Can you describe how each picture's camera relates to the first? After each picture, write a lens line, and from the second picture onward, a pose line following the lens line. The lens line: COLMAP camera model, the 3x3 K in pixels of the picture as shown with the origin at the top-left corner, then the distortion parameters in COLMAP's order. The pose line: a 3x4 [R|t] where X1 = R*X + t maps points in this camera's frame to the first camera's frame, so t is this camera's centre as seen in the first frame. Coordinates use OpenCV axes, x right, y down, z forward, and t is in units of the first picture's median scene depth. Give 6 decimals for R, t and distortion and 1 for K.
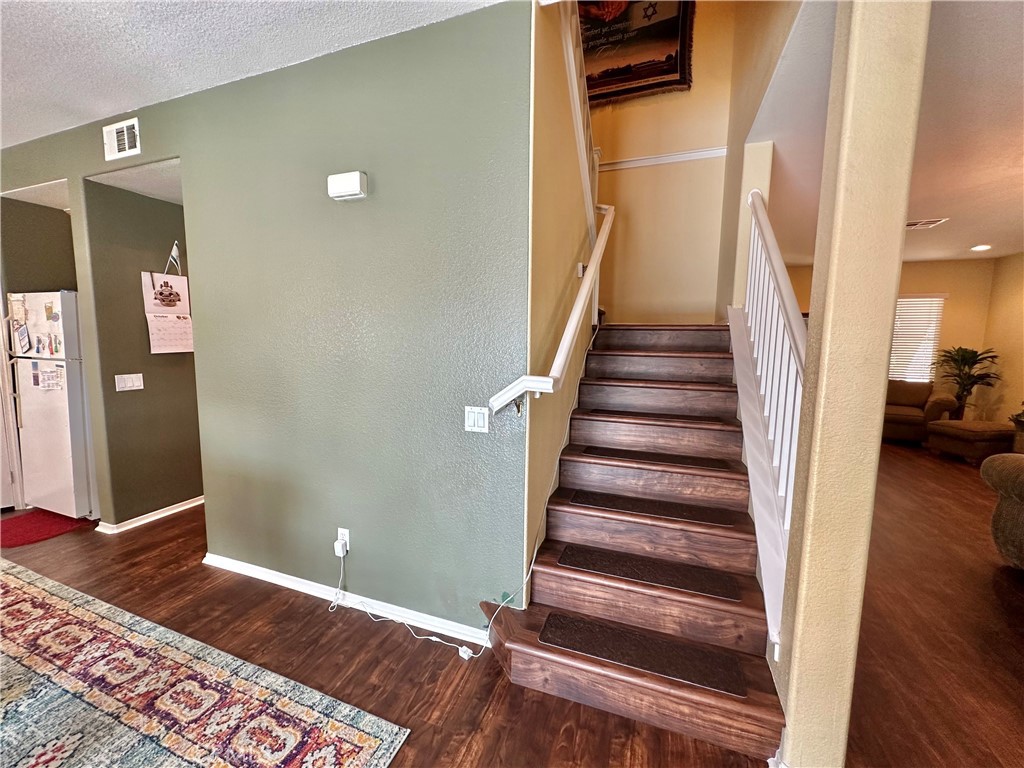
lens RADIAL K [[408.7, 0, 512.0], [0, 408.7, 384.0], [0, 0, 1]] dist [-0.002163, -0.000165]
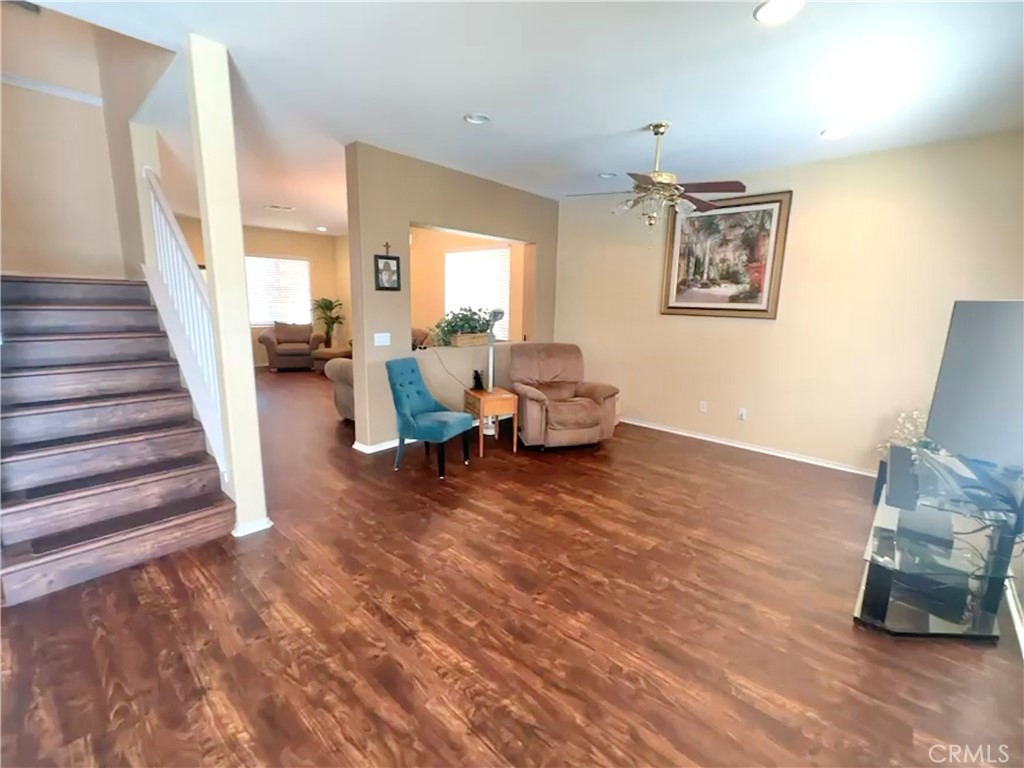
lens RADIAL K [[447.1, 0, 512.0], [0, 447.1, 384.0], [0, 0, 1]] dist [0.000016, 0.000089]
pose [[0.374221, -0.177477, 0.910198, -0.332094], [0.082077, 0.984002, 0.158123, 0.032481], [-0.923700, 0.015534, 0.382801, -0.511903]]
